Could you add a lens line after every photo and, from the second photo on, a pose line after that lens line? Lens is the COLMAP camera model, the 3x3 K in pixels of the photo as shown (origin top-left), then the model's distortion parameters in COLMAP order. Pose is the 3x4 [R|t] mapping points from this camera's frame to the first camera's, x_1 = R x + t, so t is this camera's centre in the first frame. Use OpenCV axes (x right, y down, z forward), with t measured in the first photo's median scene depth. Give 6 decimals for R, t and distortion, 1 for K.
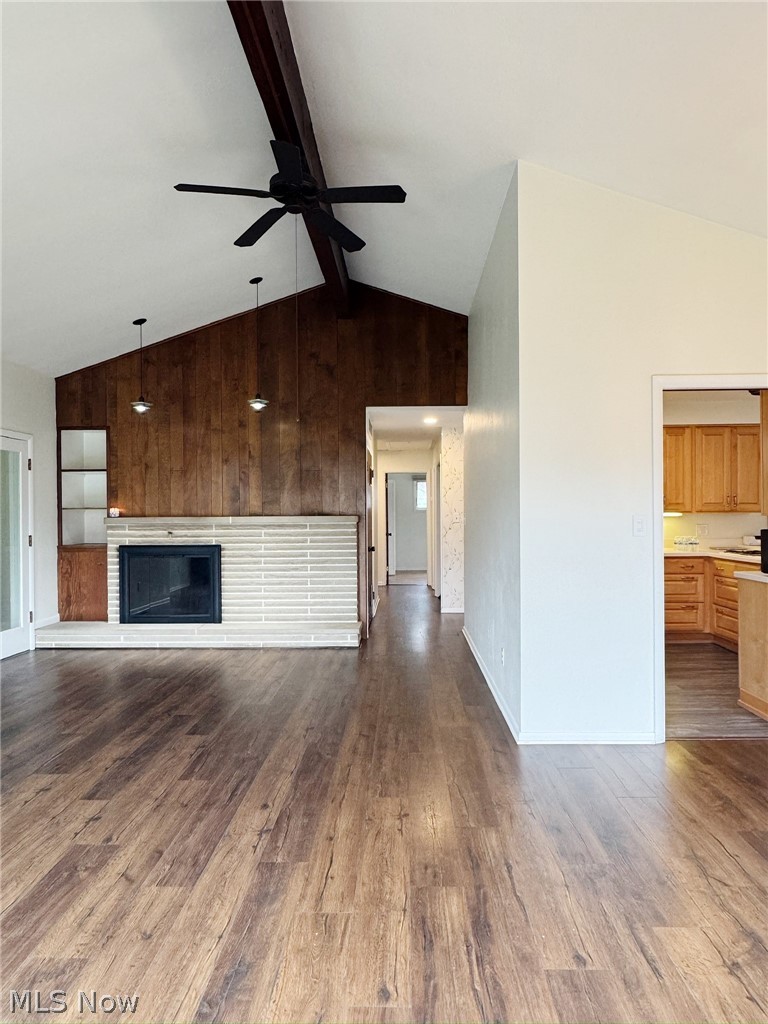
lens RADIAL K [[652.3, 0, 386.7], [0, 652.3, 514.0], [0, 0, 1]] dist [-0.006836, -0.002297]
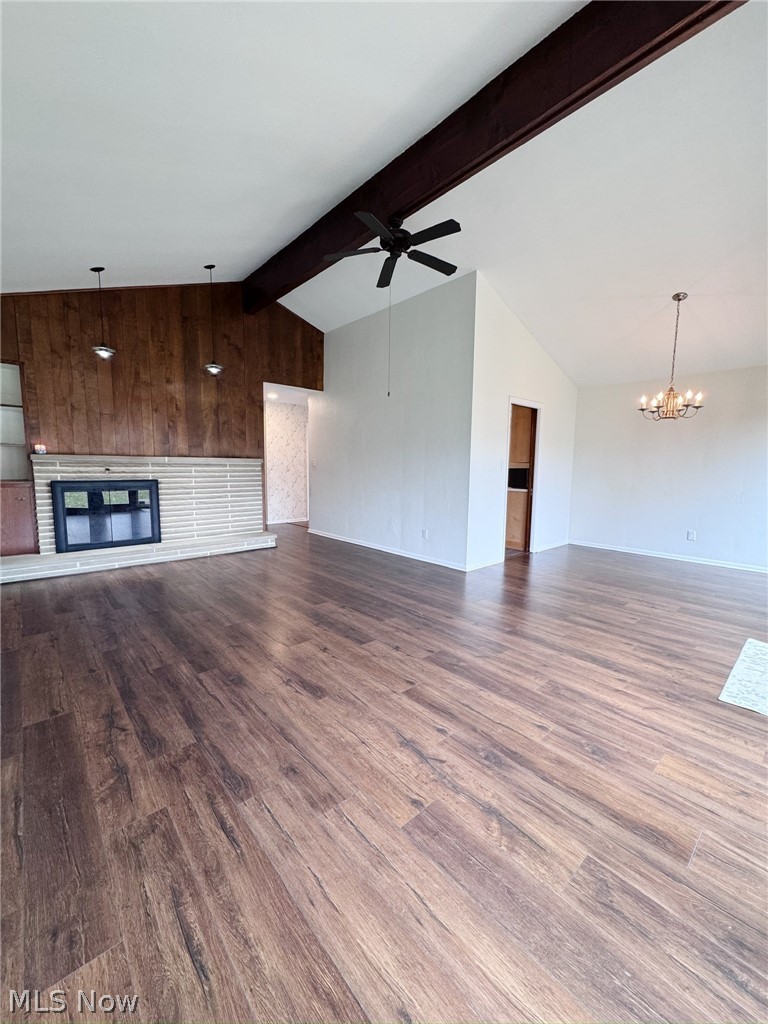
lens RADIAL K [[410.5, 0, 385.0], [0, 410.5, 511.6], [0, 0, 1]] dist [-0.002296, -0.000129]
pose [[0.727216, -0.060474, 0.683739, -0.473713], [-0.017414, 0.994165, 0.106451, 0.017448], [-0.686187, -0.089320, 0.721920, 0.143618]]
